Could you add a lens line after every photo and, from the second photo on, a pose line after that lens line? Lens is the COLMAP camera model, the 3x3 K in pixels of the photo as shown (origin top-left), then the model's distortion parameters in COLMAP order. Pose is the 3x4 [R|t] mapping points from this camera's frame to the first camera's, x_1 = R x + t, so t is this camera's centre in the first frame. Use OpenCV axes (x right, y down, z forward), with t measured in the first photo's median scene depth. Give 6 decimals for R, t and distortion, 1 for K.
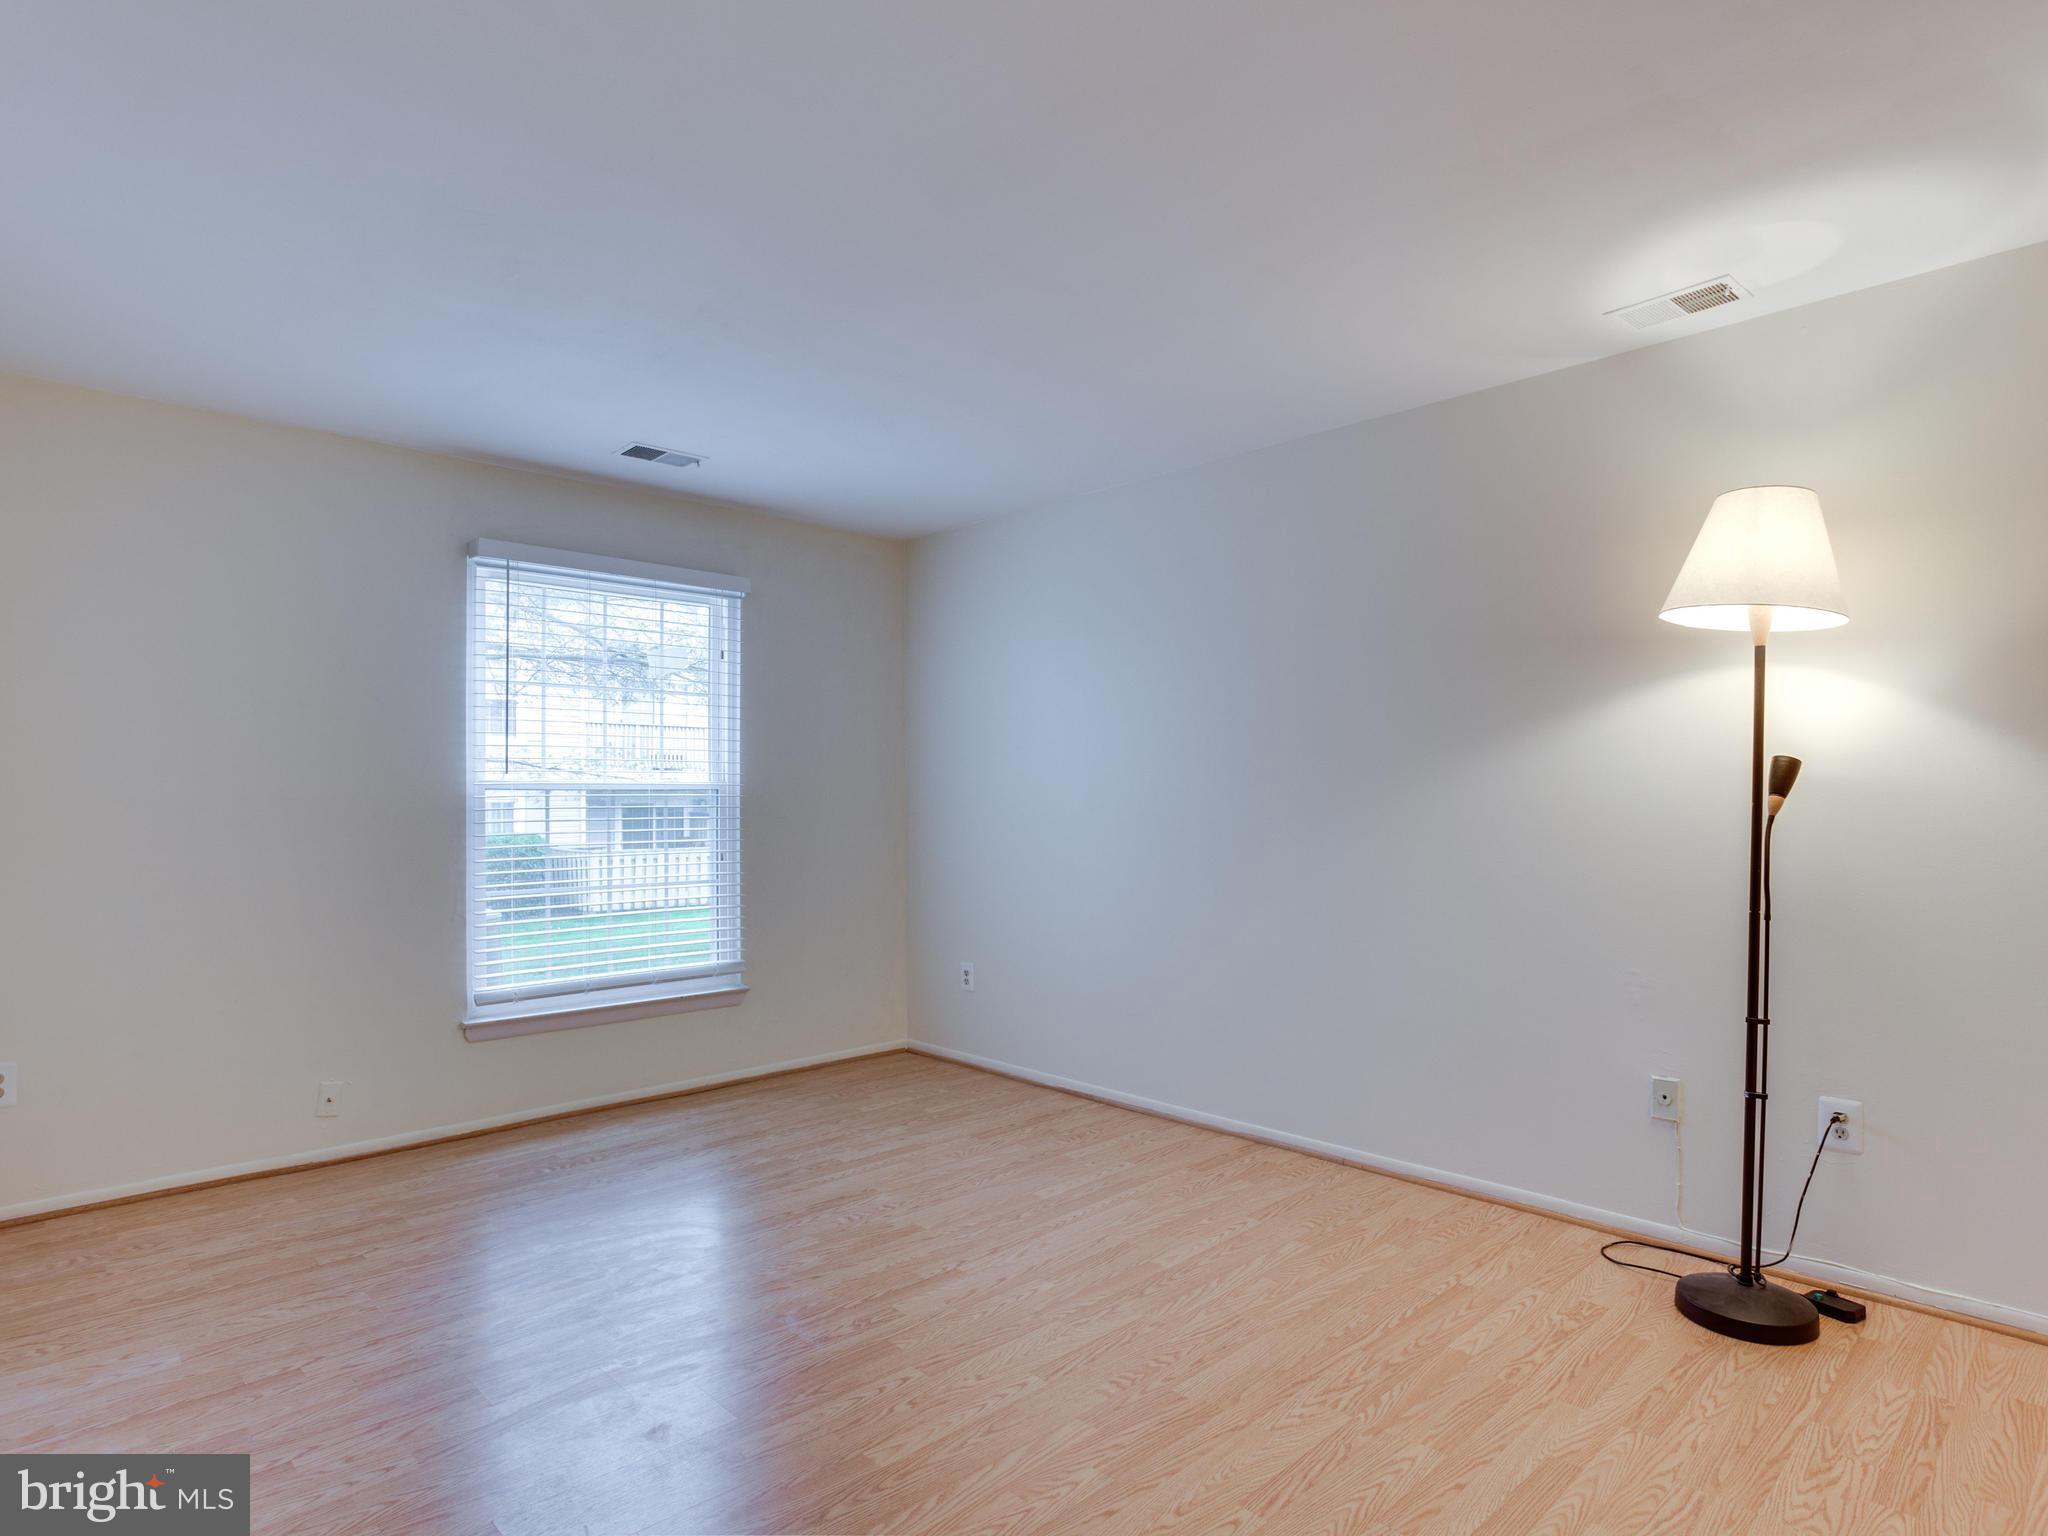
lens RADIAL K [[1128.2, 0, 1036.1], [0, 1128.2, 765.6], [0, 0, 1]] dist [-0.051769, 0.024888]
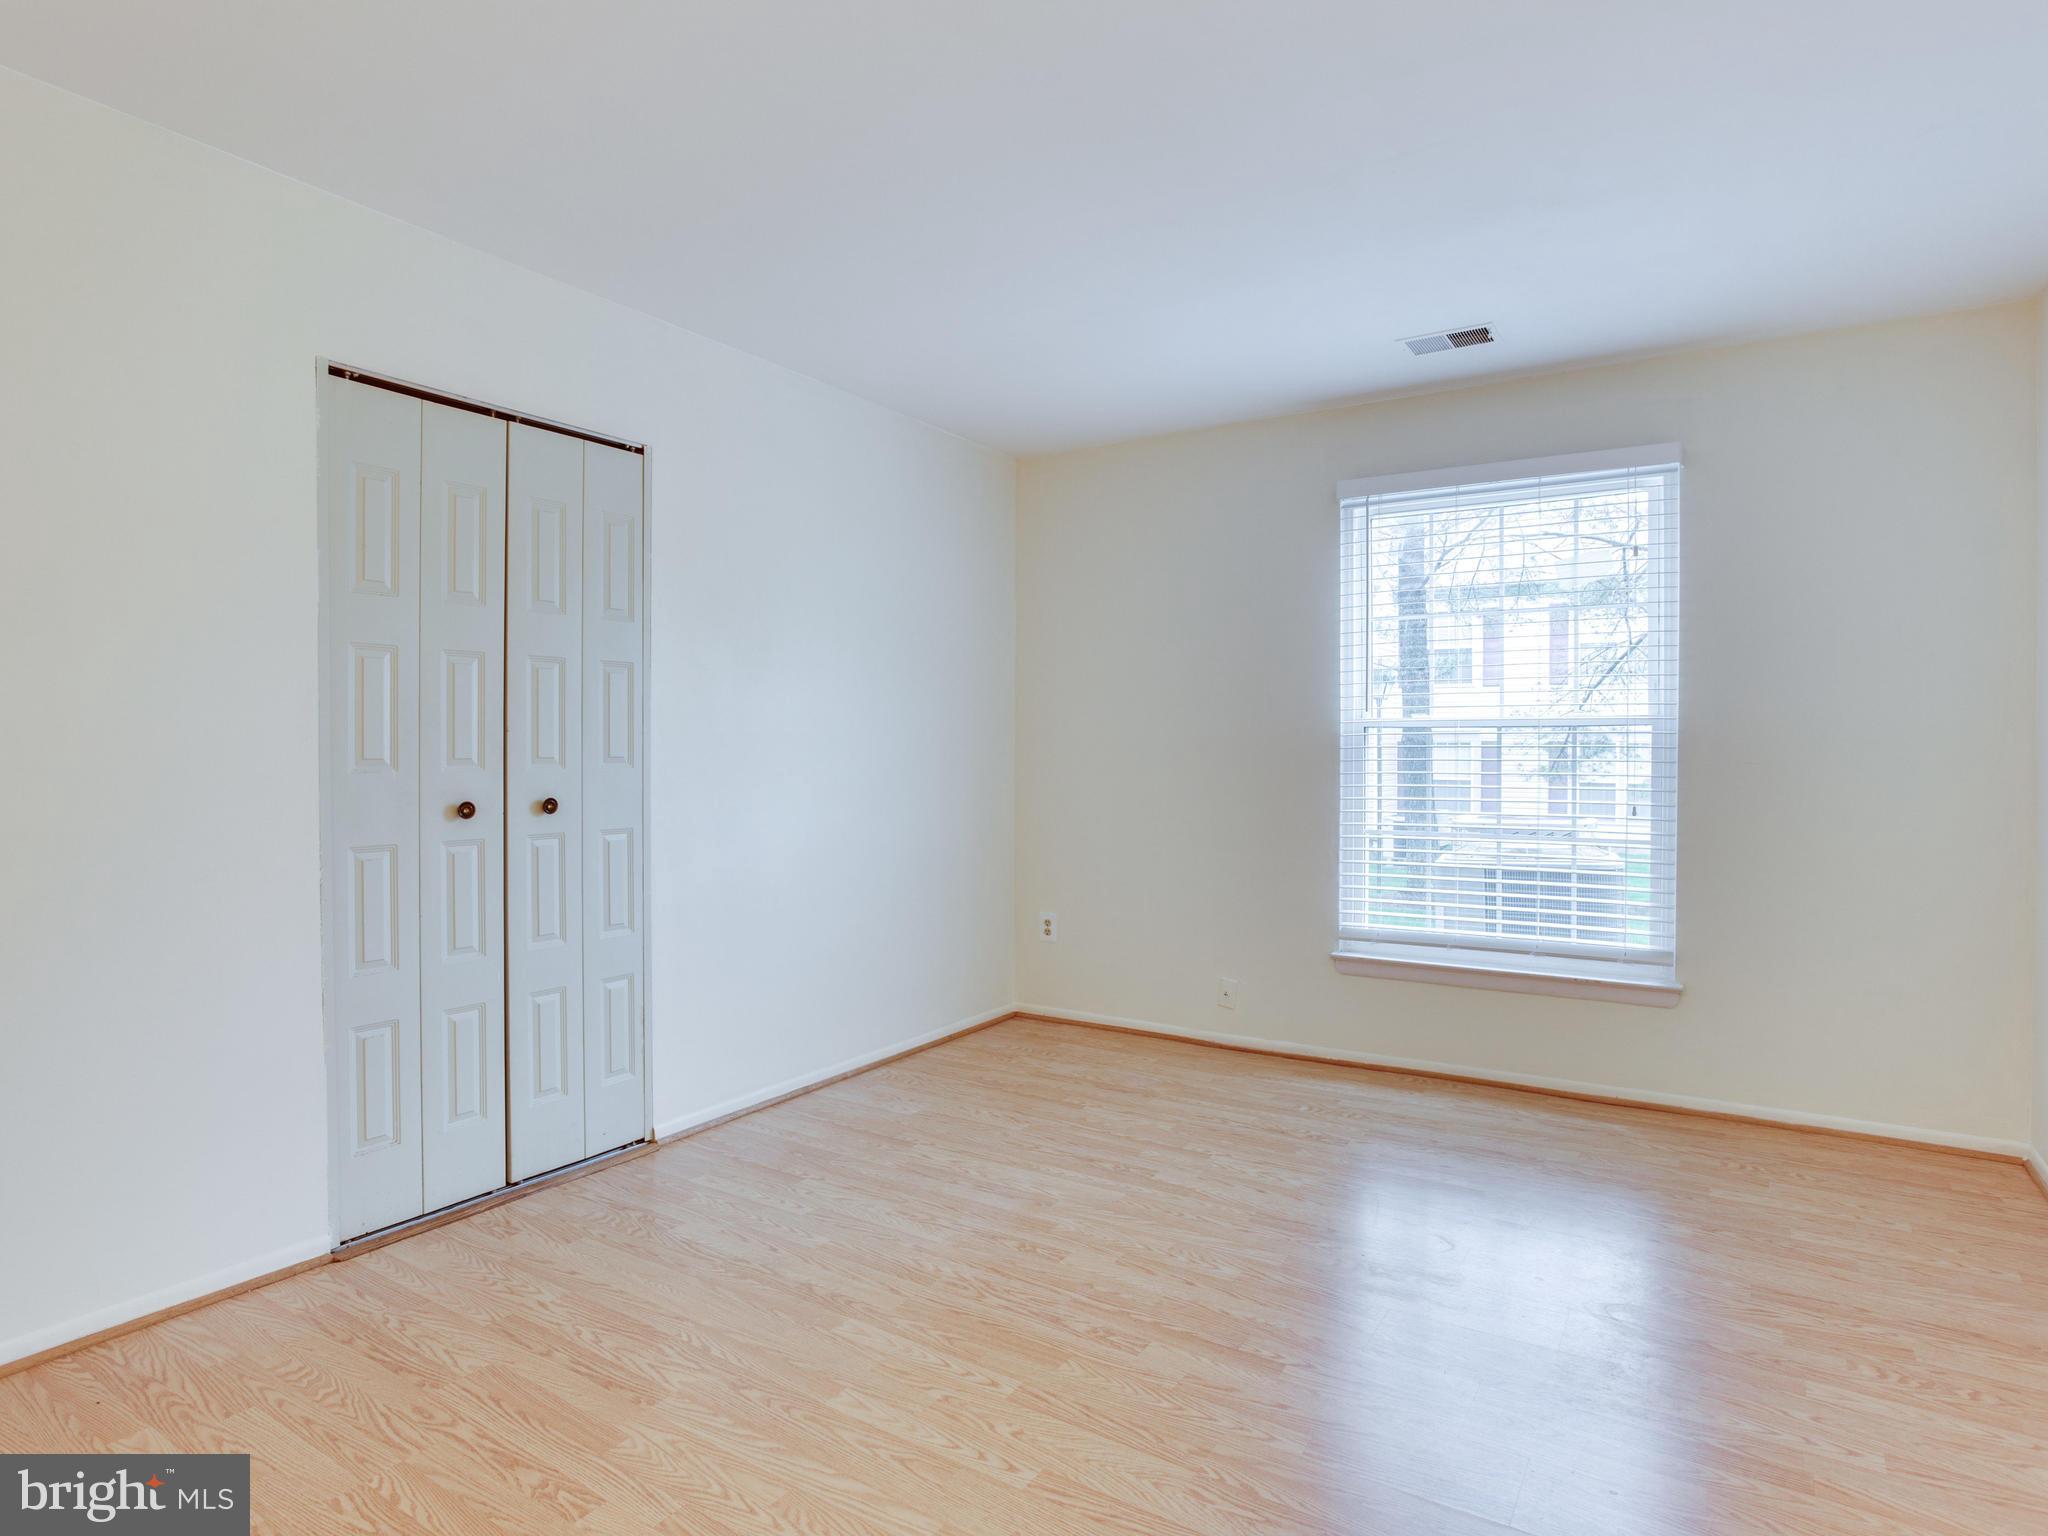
lens RADIAL K [[1128.2, 0, 1036.1], [0, 1128.2, 765.6], [0, 0, 1]] dist [-0.051769, 0.024888]
pose [[0.225149, 0.020716, -0.974104, 0.434523], [0.027768, 0.999231, 0.027669, 0.018322], [0.973929, -0.033278, 0.224401, 0.492074]]
